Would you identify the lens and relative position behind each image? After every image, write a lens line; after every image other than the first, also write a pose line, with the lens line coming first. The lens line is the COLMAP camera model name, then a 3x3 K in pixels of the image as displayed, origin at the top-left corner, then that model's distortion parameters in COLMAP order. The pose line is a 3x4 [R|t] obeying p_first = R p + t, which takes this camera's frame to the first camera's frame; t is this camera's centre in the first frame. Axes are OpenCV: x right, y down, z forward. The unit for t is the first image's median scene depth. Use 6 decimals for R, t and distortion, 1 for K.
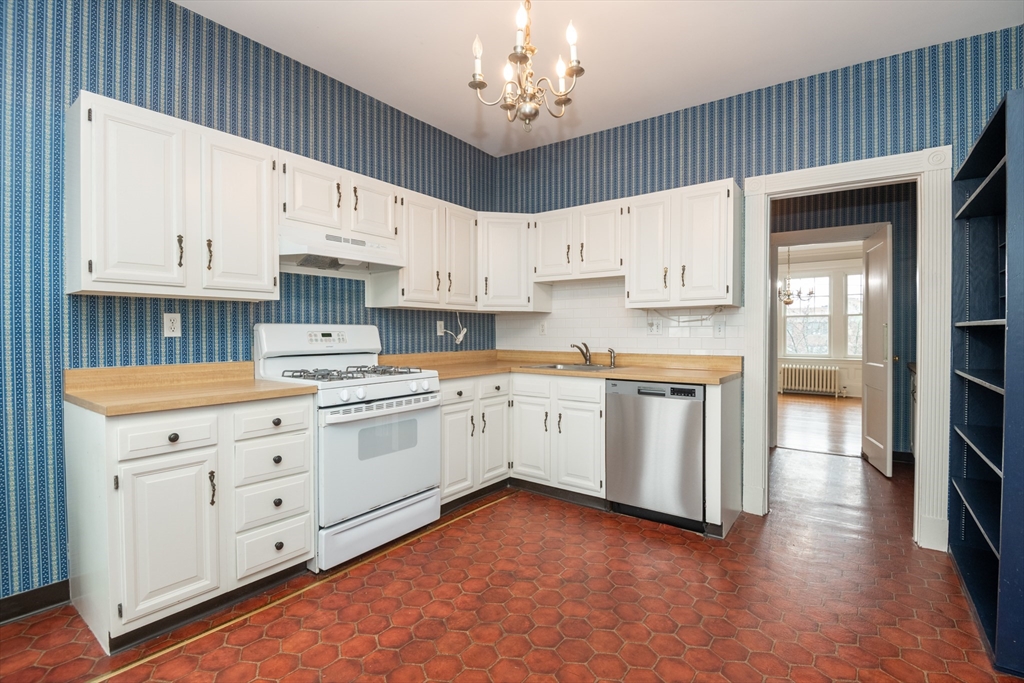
lens RADIAL K [[477.6, 0, 509.8], [0, 477.6, 338.0], [0, 0, 1]] dist [0.009181, -0.009081]
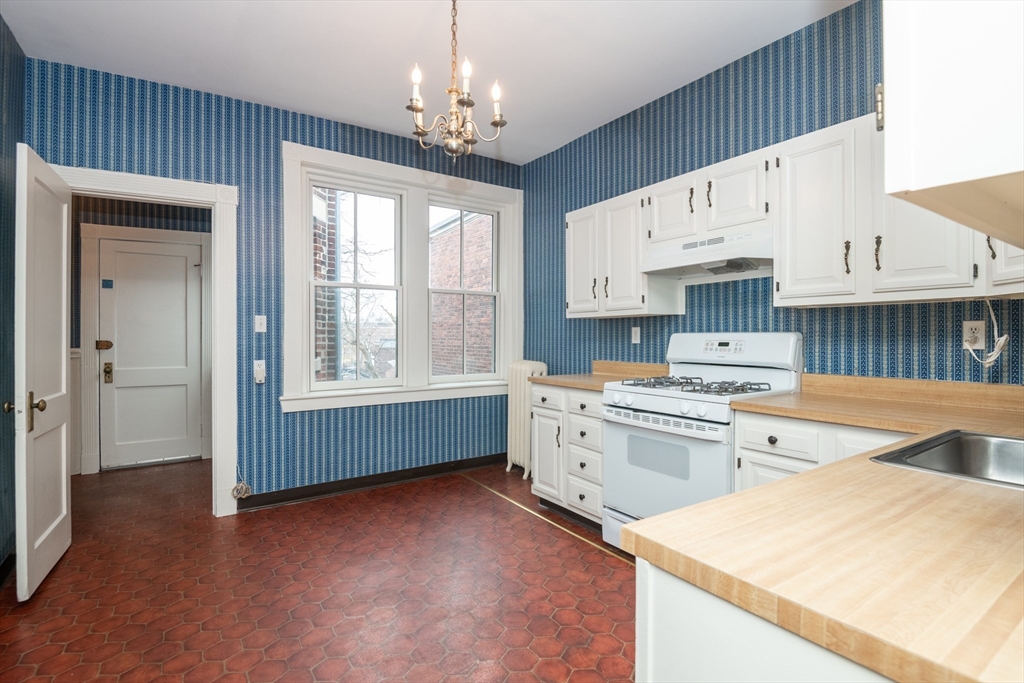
lens RADIAL K [[502.5, 0, 517.3], [0, 502.5, 340.0], [0, 0, 1]] dist [-0.001491, -0.003388]
pose [[-0.340755, 0.007573, -0.940122, 0.703970], [-0.011350, 0.999862, 0.012168, -0.022888], [0.940084, 0.014817, -0.340622, 0.996939]]
